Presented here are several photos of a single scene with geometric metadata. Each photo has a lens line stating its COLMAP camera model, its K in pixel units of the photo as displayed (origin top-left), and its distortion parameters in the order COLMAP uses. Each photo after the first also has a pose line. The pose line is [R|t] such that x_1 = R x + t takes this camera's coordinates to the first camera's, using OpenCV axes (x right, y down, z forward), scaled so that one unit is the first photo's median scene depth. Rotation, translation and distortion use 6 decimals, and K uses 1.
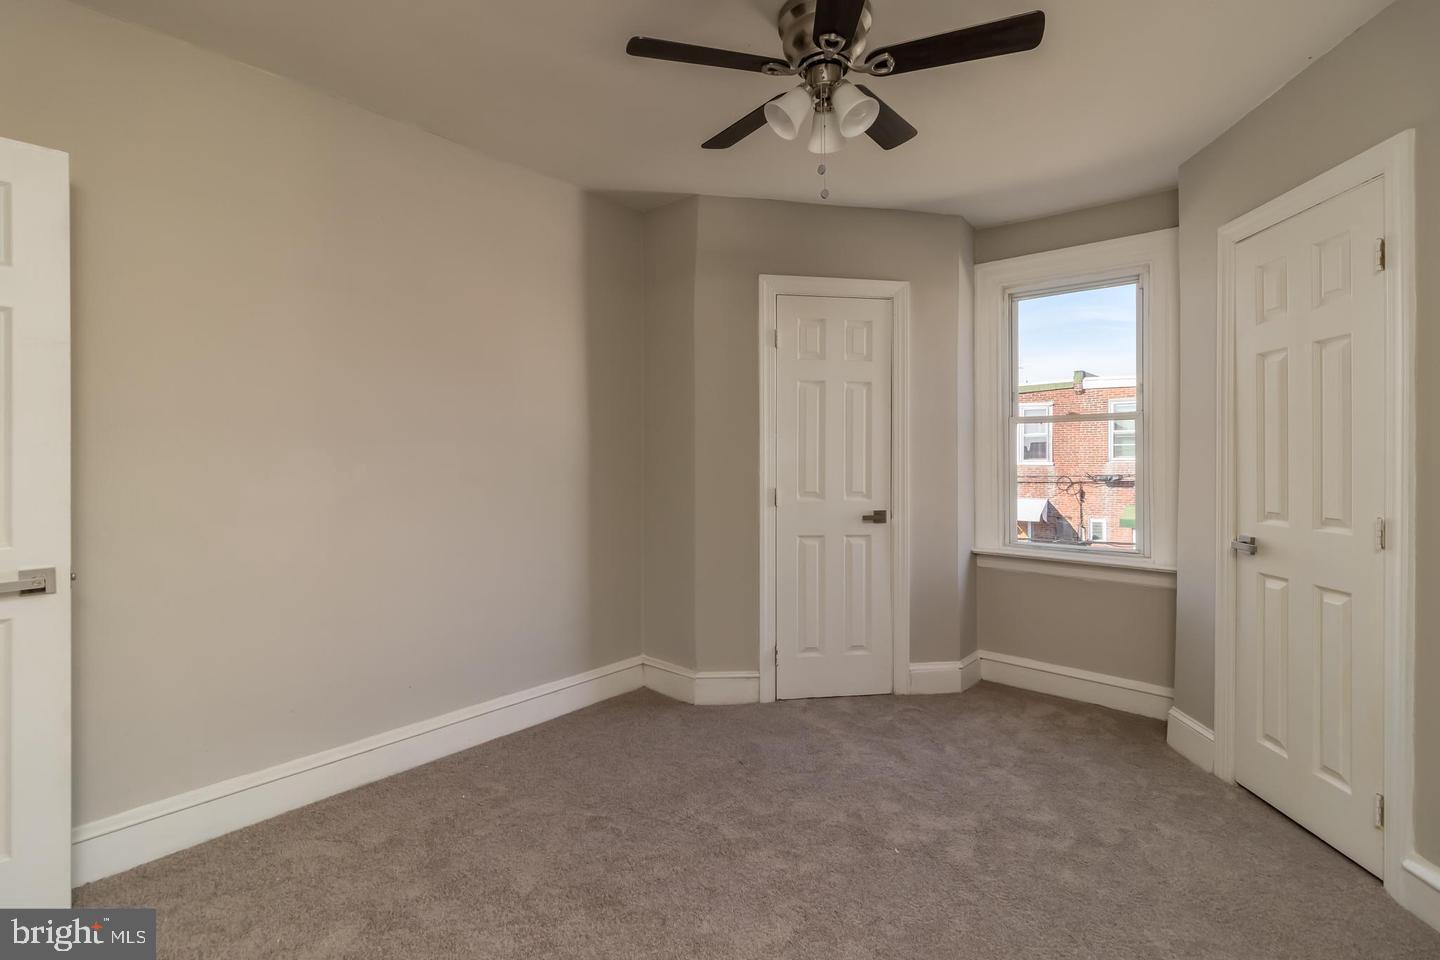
lens RADIAL K [[670.9, 0, 725.4], [0, 670.9, 468.1], [0, 0, 1]] dist [0.003054, 0.000240]
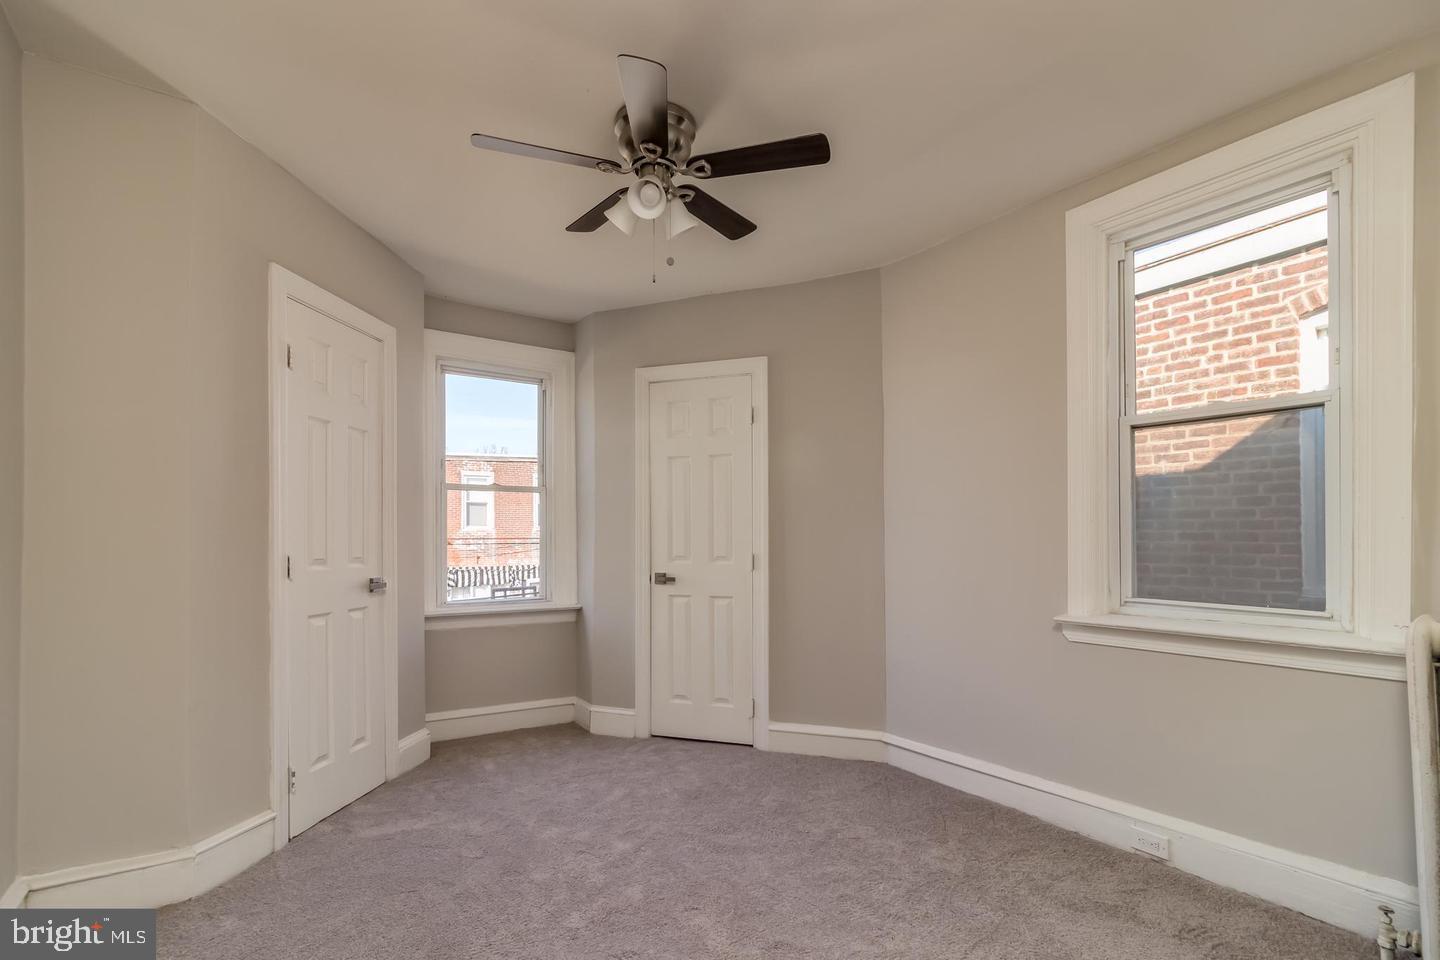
lens RADIAL K [[684.8, 0, 716.3], [0, 684.8, 527.1], [0, 0, 1]] dist [0.001353, 0.000193]
pose [[0.262957, 0.013019, 0.964720, -0.575896], [0.011278, 0.999799, -0.016566, 0.018839], [-0.964742, 0.015236, 0.262757, 0.365596]]
